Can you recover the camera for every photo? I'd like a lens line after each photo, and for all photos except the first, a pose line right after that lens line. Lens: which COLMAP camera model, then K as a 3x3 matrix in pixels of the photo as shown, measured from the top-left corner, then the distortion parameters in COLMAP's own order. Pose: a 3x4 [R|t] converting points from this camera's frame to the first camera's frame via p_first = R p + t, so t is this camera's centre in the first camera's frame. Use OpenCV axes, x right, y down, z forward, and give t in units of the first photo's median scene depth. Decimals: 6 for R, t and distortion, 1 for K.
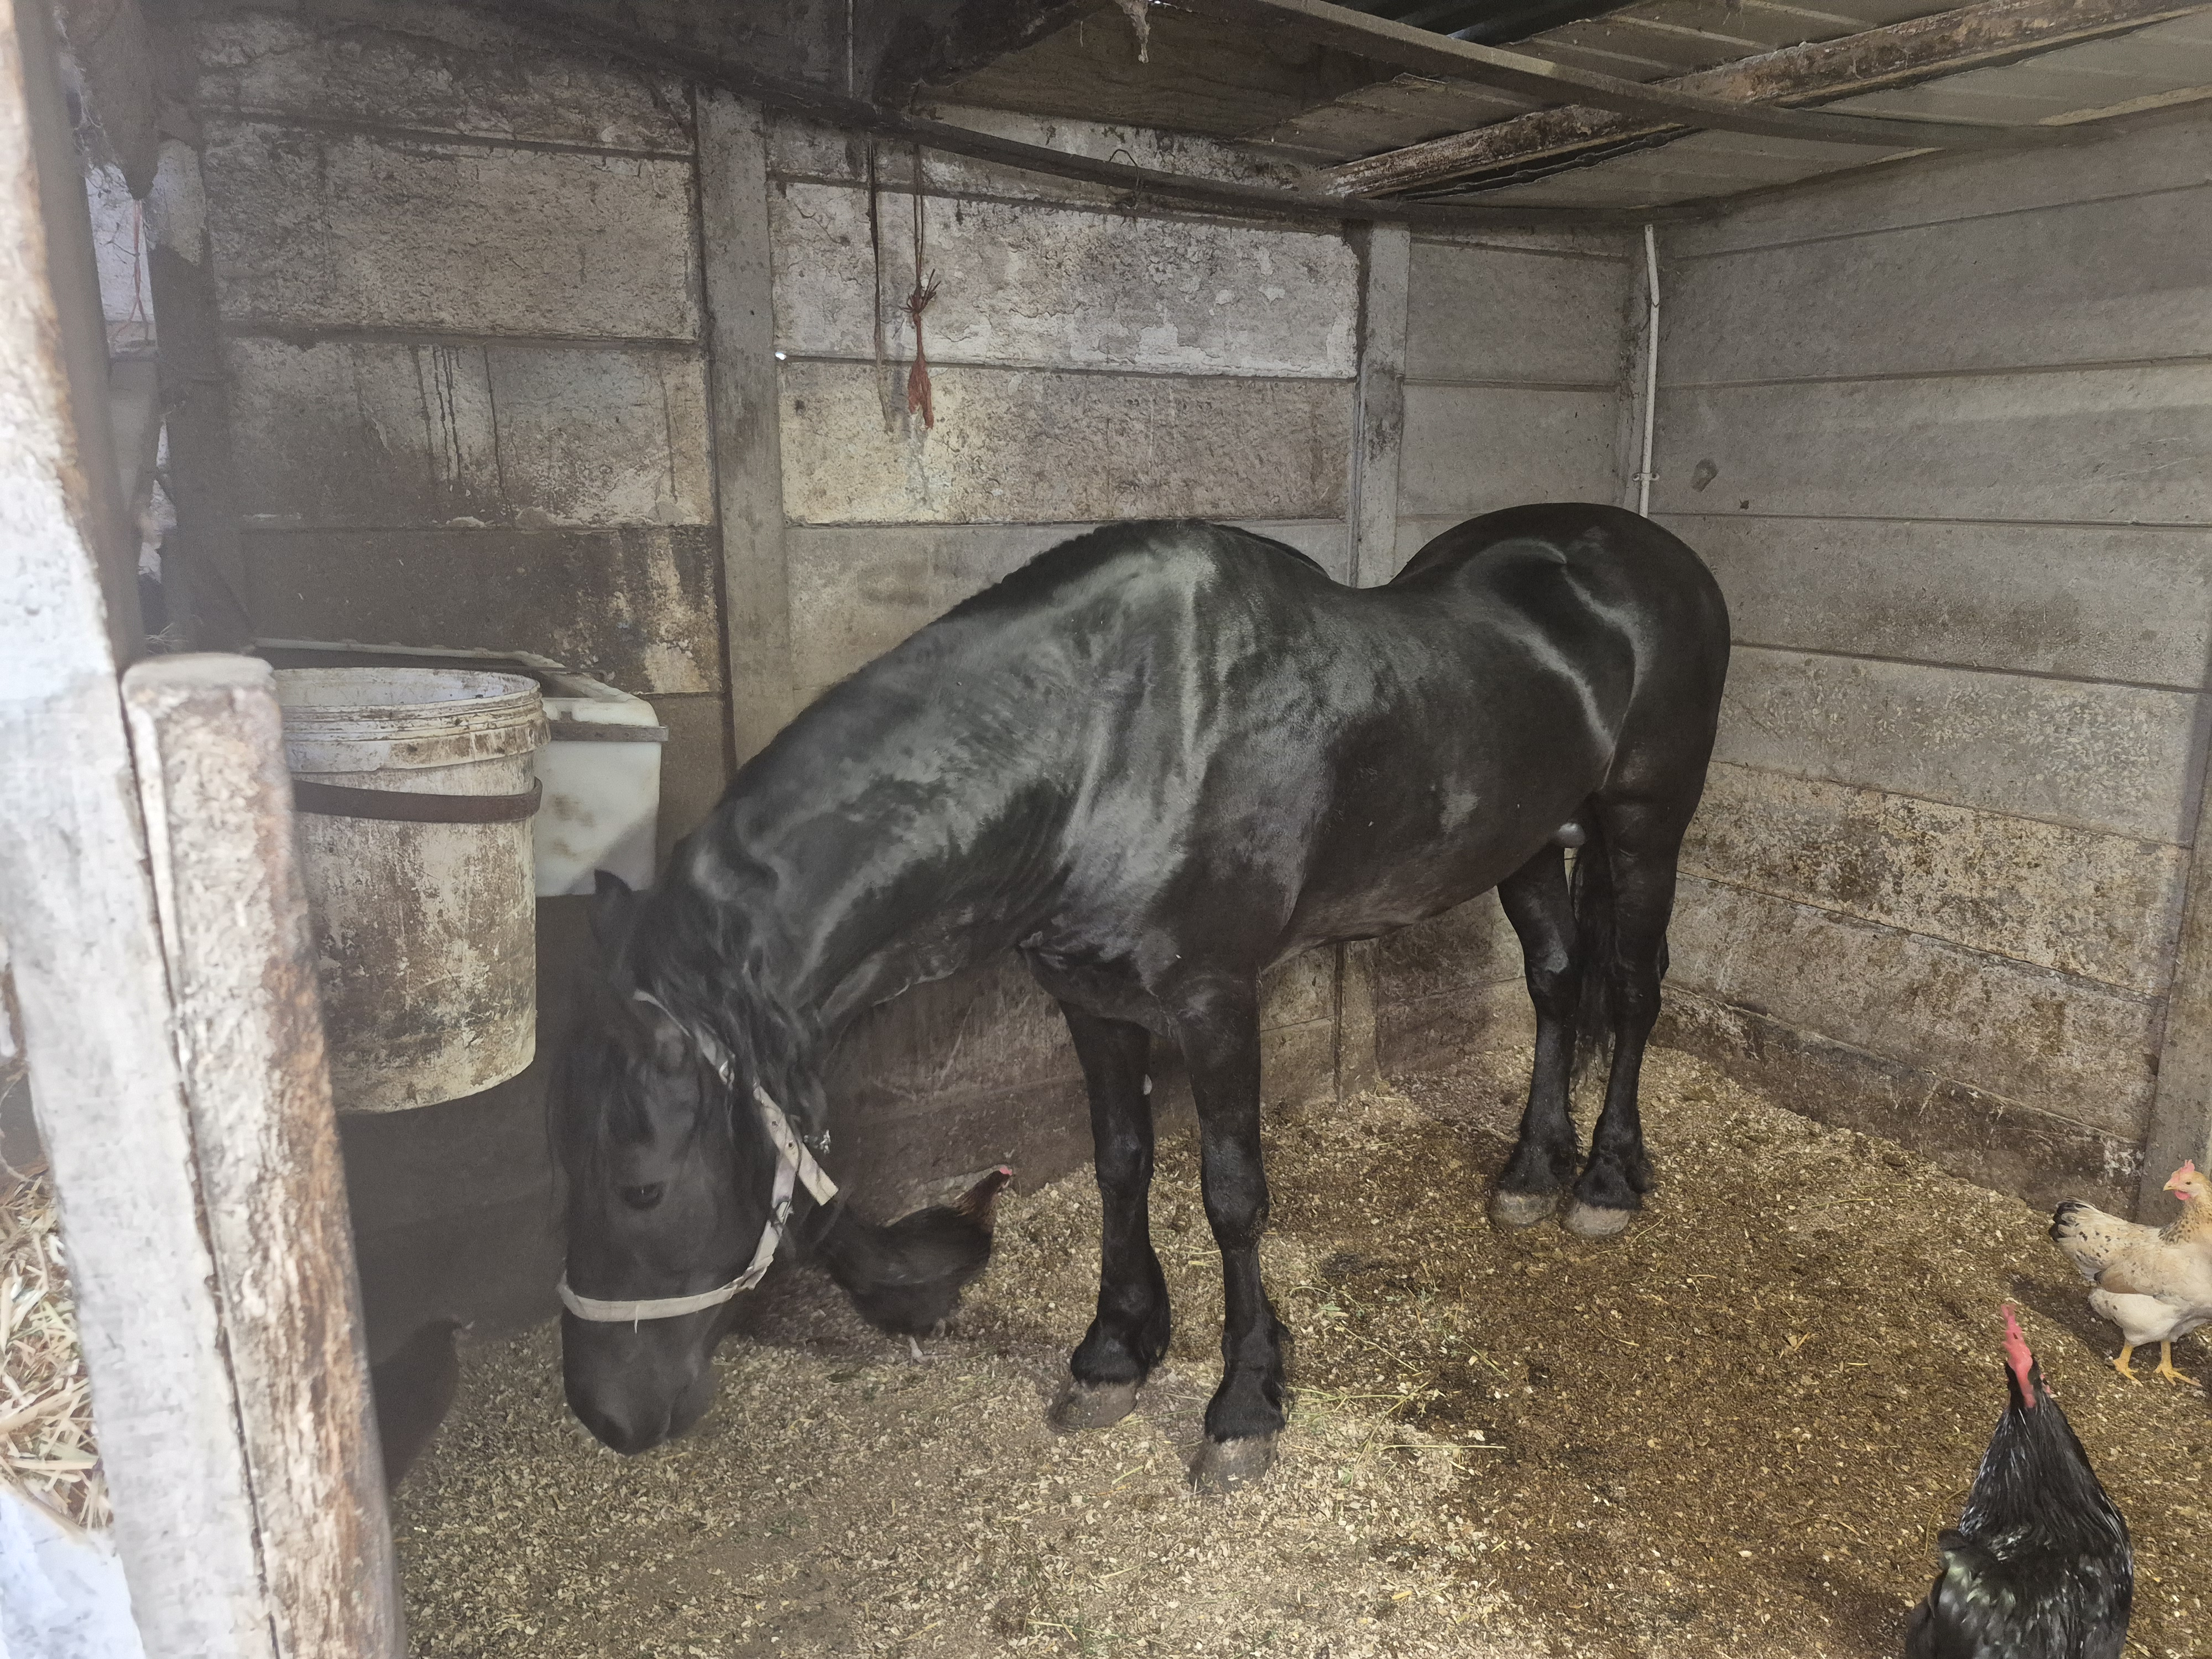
lens RADIAL K [[1532.3, 0, 1132.9], [0, 1532.3, 852.2], [0, 0, 1]] dist [0.086356, -0.096922]
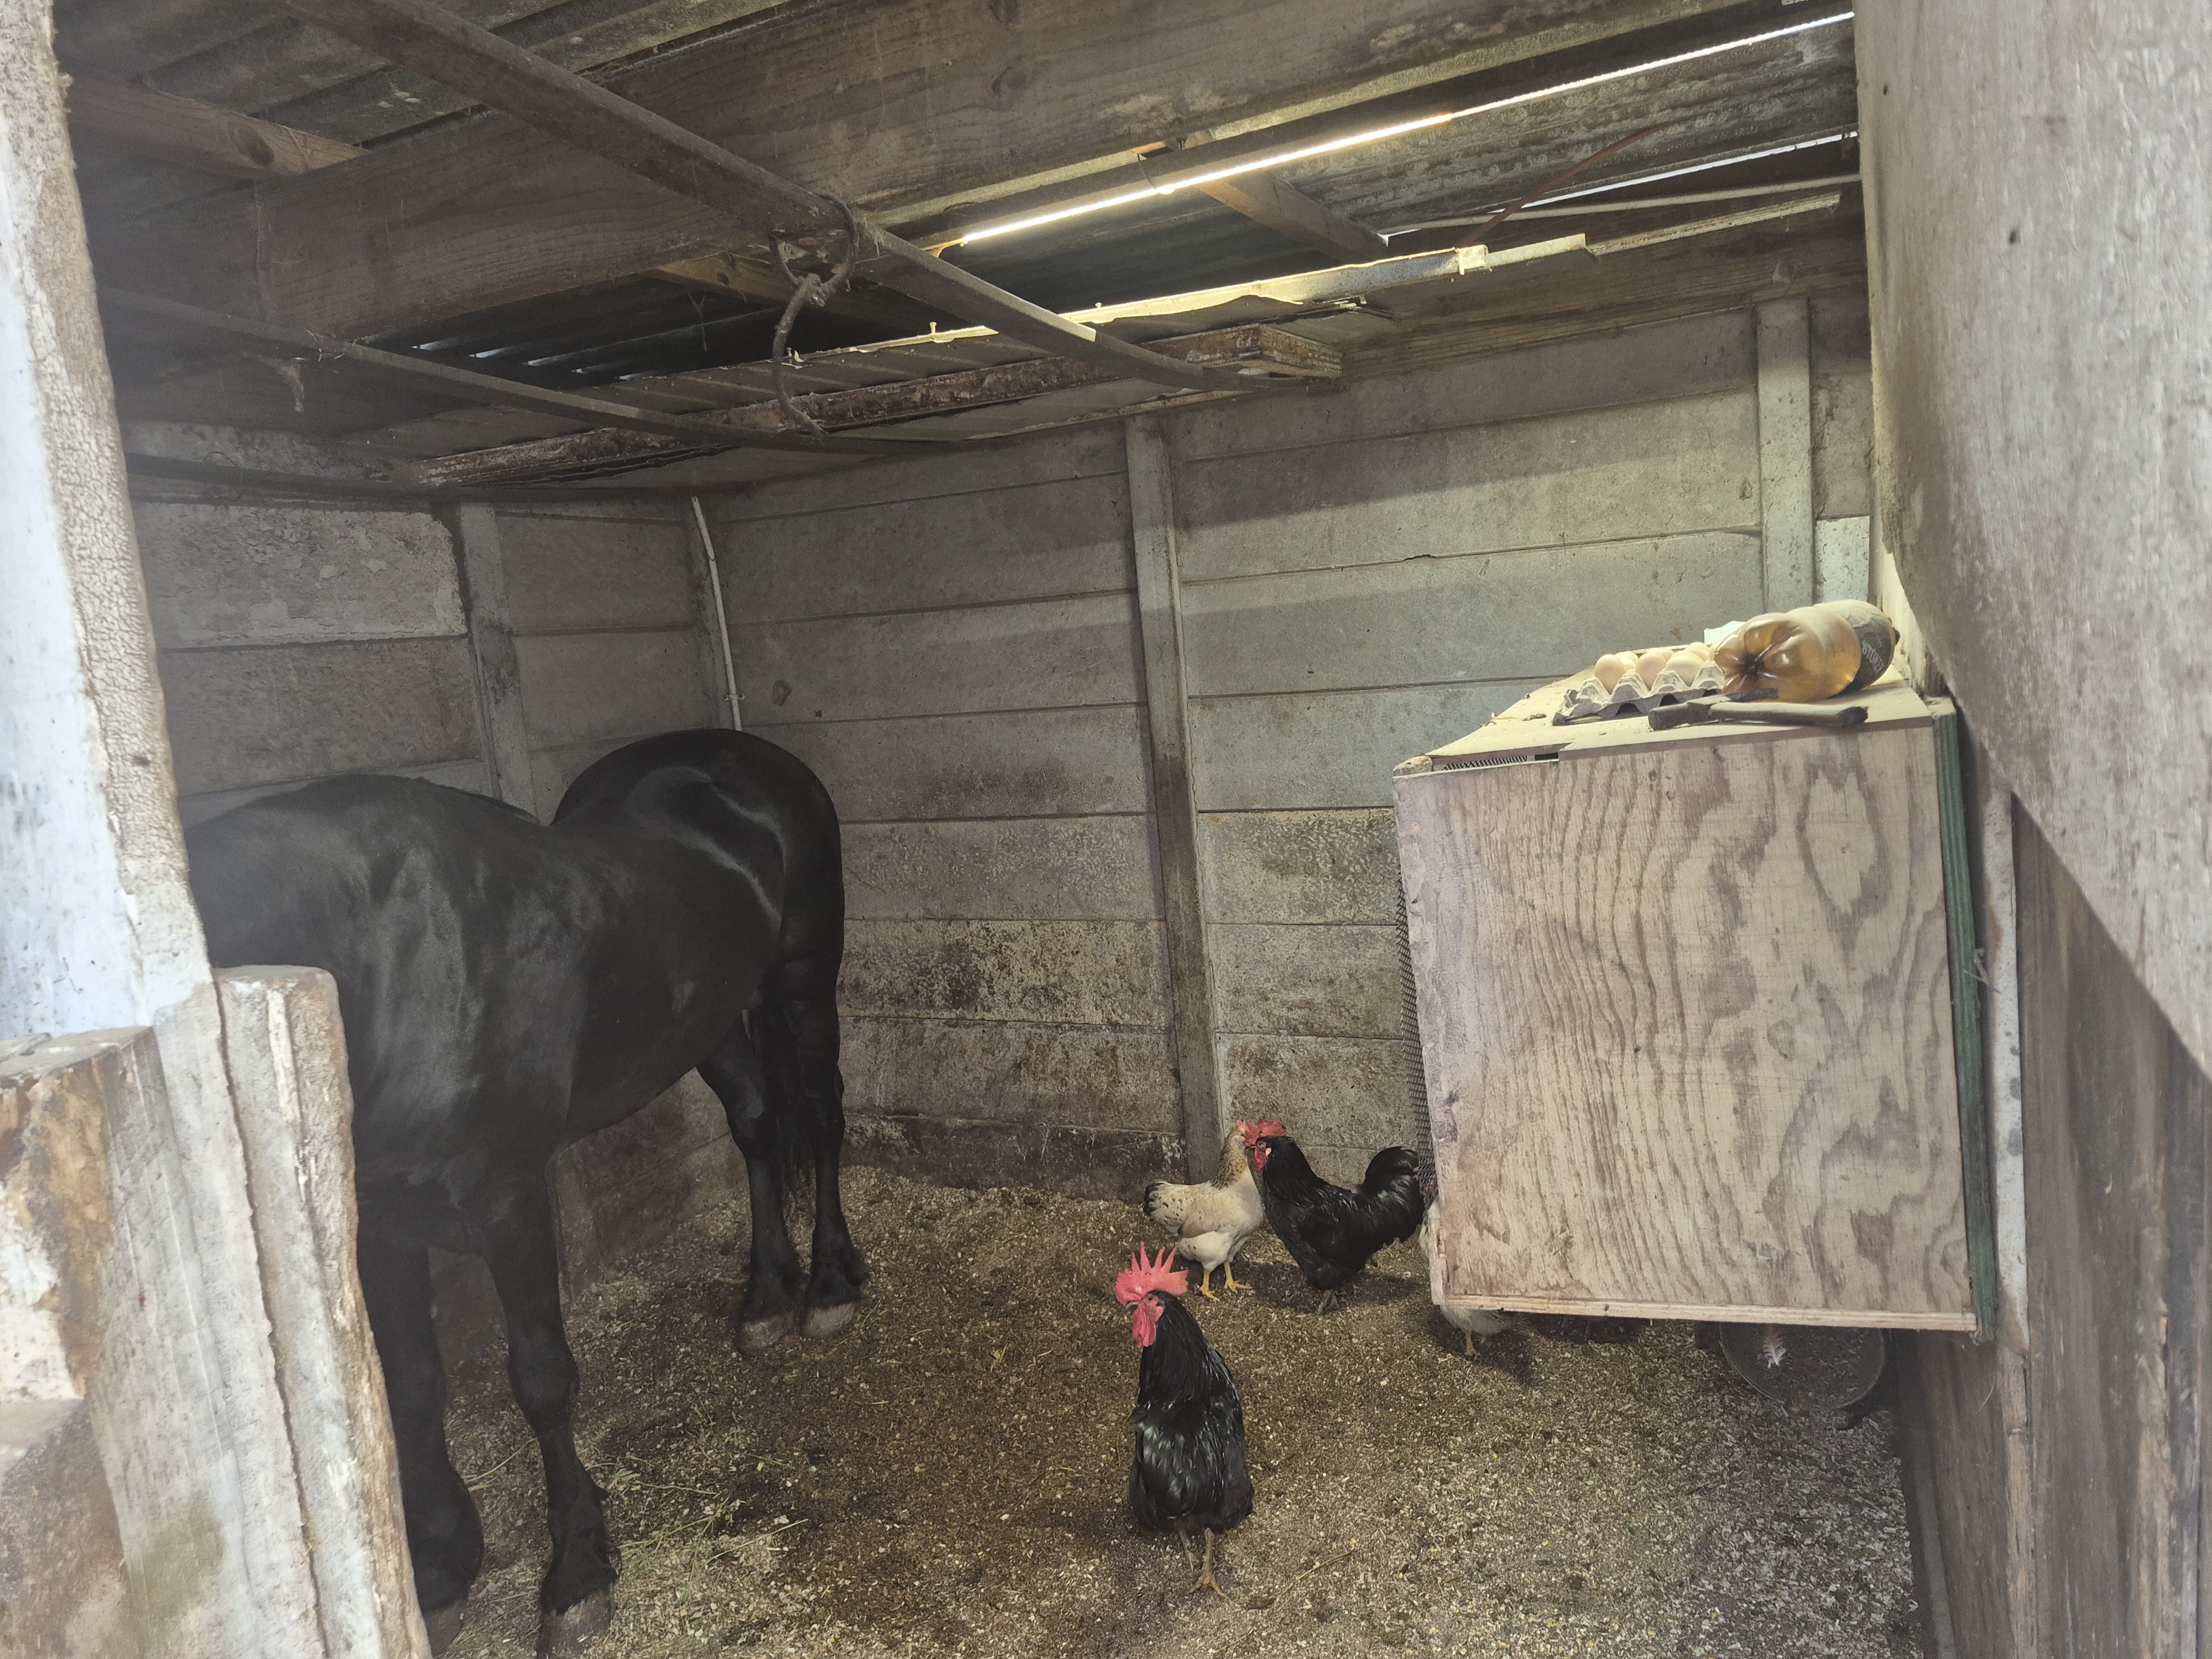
lens RADIAL K [[1532.3, 0, 1132.9], [0, 1532.3, 852.2], [0, 0, 1]] dist [0.086356, -0.096922]
pose [[0.819855, -0.148391, 0.553007, -0.111469], [0.214987, 0.974945, -0.057115, 0.010276], [-0.530677, 0.165716, 0.831216, -0.158278]]
